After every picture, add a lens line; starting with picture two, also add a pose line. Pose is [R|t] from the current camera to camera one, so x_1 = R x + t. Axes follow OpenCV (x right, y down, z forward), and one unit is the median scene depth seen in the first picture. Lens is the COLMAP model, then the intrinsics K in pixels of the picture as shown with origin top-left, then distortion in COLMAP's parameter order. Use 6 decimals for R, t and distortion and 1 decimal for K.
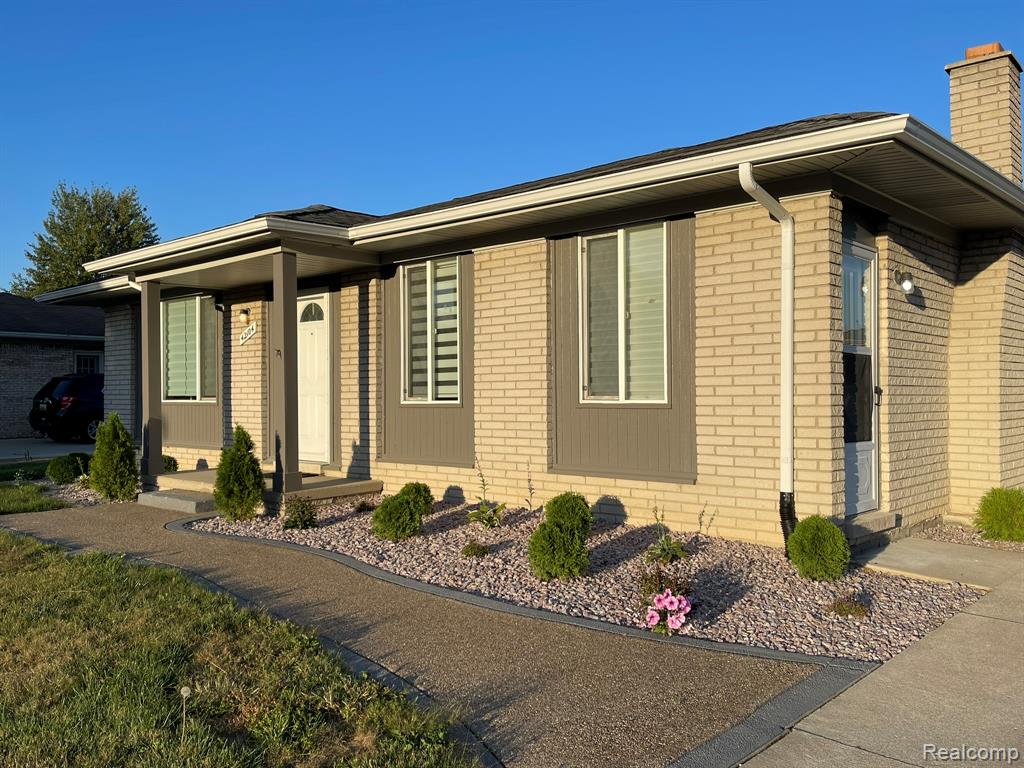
lens RADIAL K [[861.6, 0, 512.0], [0, 861.6, 384.0], [0, 0, 1]] dist [0.064545, -0.008346]
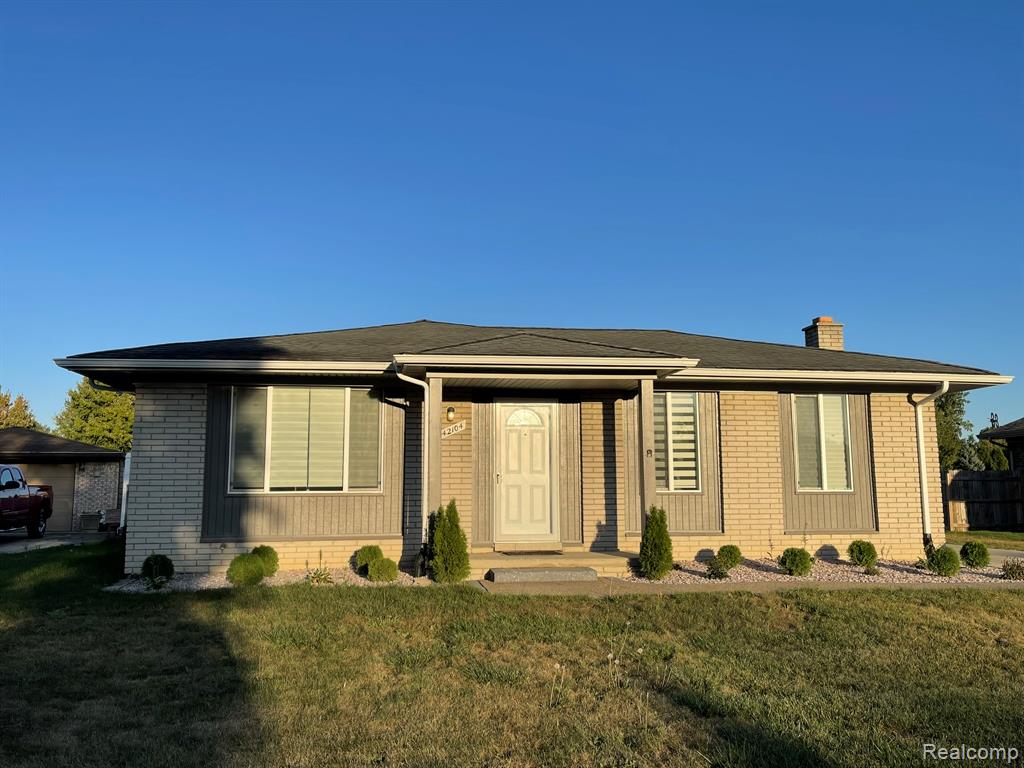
lens RADIAL K [[861.6, 0, 512.0], [0, 861.6, 384.0], [0, 0, 1]] dist [0.064545, -0.008346]
pose [[0.621511, 0.098549, 0.777182, -1.576896], [-0.008872, 0.992878, -0.118805, 0.019914], [-0.783355, 0.066944, 0.617959, 0.357159]]
